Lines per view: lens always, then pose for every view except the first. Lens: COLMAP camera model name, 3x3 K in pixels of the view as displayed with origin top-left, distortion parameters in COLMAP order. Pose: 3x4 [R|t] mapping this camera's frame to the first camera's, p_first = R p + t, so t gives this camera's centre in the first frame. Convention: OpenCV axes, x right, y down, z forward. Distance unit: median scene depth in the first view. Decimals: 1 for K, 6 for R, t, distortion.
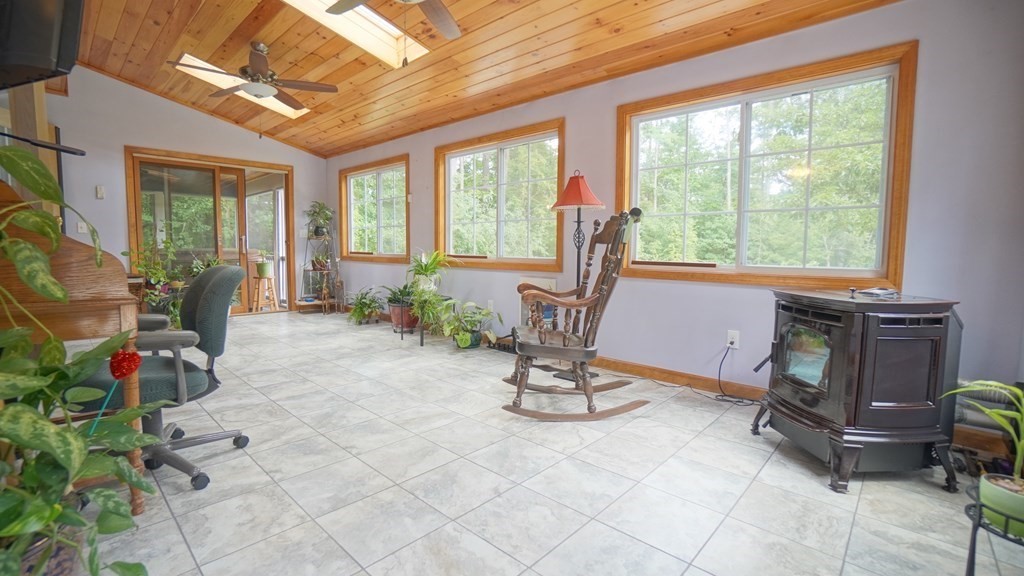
lens RADIAL K [[445.1, 0, 512.0], [0, 445.1, 288.0], [0, 0, 1]] dist [-0.062512, 0.000112]
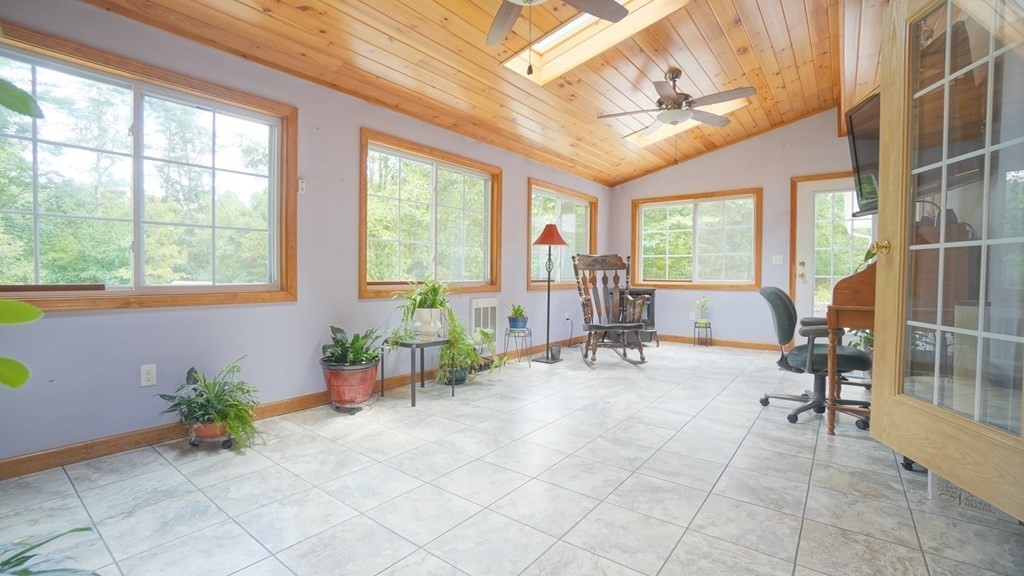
lens RADIAL K [[450.6, 0, 505.4], [0, 450.6, 284.2], [0, 0, 1]] dist [-0.064311, 0.018499]
pose [[-0.077751, -0.037126, 0.996281, -1.314884], [0.078077, 0.996011, 0.043210, -0.126419], [-0.993911, 0.081146, -0.074542, 1.248626]]
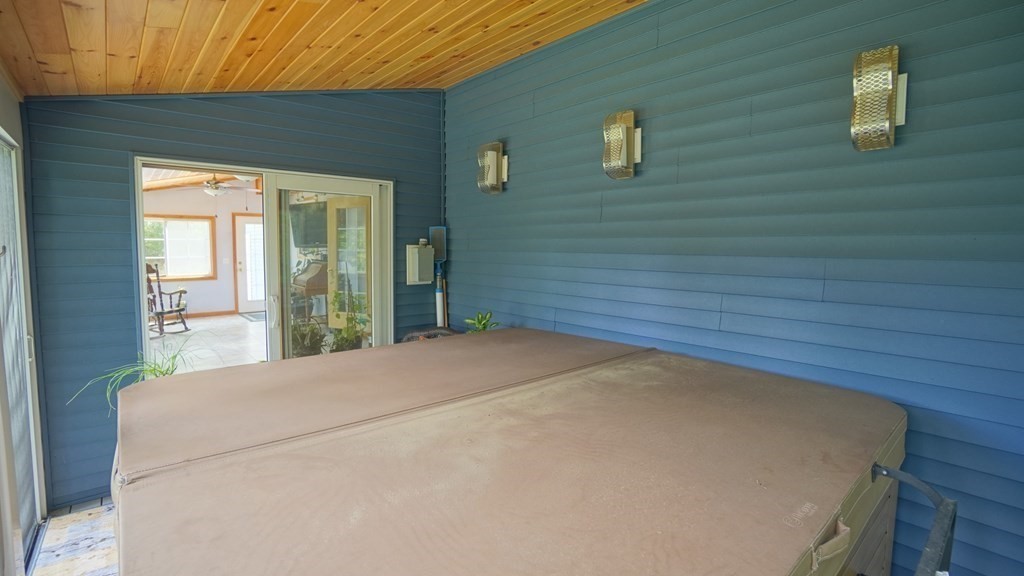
lens RADIAL K [[450.6, 0, 505.4], [0, 450.6, 284.2], [0, 0, 1]] dist [-0.064311, 0.018499]
pose [[-0.995144, -0.032979, 0.092741, -1.766323], [-0.017211, 0.985985, 0.165942, -0.414086], [-0.096914, 0.163540, -0.981765, 2.694417]]
